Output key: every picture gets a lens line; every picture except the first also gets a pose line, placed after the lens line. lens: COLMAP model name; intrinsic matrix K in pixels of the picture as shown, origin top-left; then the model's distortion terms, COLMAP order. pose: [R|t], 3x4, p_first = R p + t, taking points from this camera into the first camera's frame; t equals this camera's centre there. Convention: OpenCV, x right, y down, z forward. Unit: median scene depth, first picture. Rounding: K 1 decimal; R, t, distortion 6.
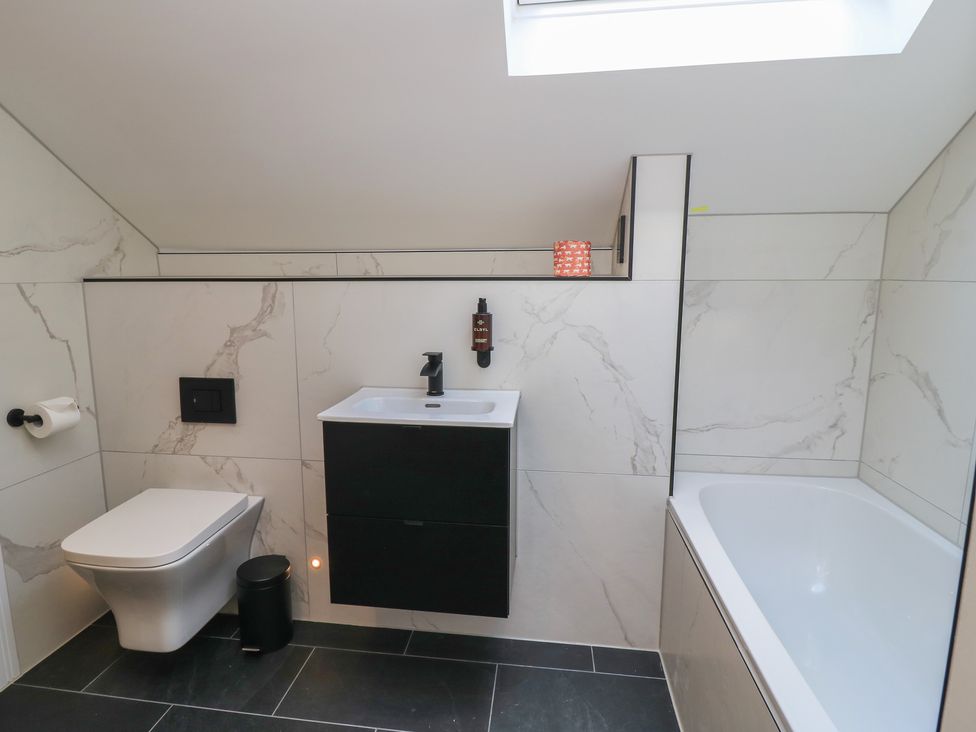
lens RADIAL K [[533.1, 0, 495.3], [0, 533.1, 354.3], [0, 0, 1]] dist [-0.004827, -0.007800]
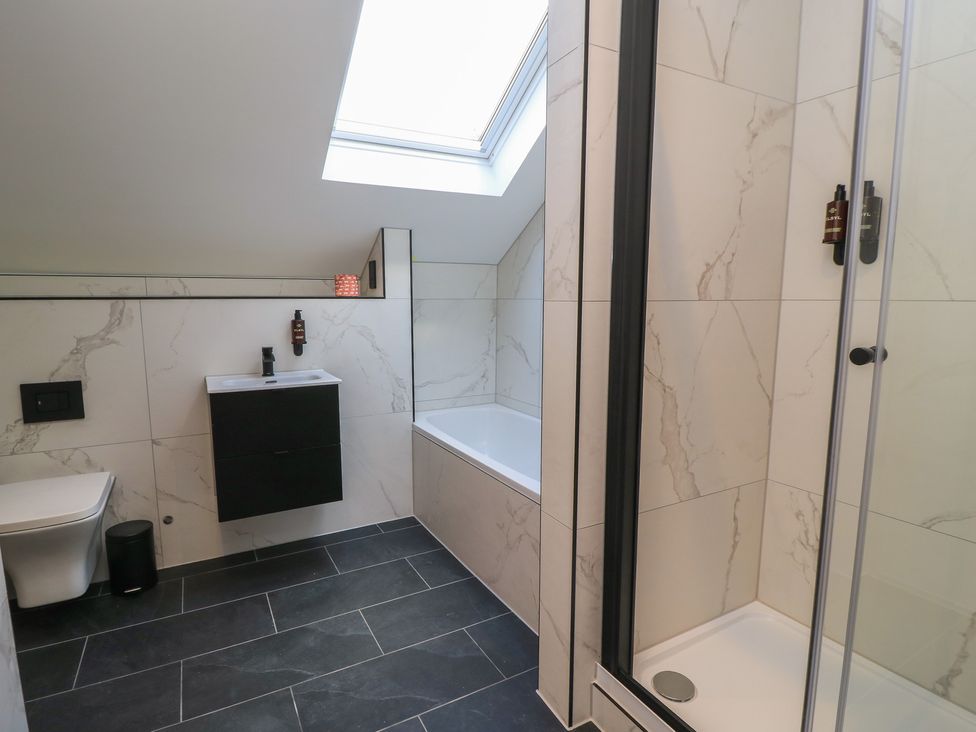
lens RADIAL K [[533.1, 0, 487.8], [0, 533.1, 369.3], [0, 0, 1]] dist [-0.004827, -0.007800]
pose [[0.789840, -0.078414, 0.608279, -0.502269], [0.087507, 0.996054, 0.014777, 0.084747], [-0.607038, 0.041557, 0.793585, -0.515093]]
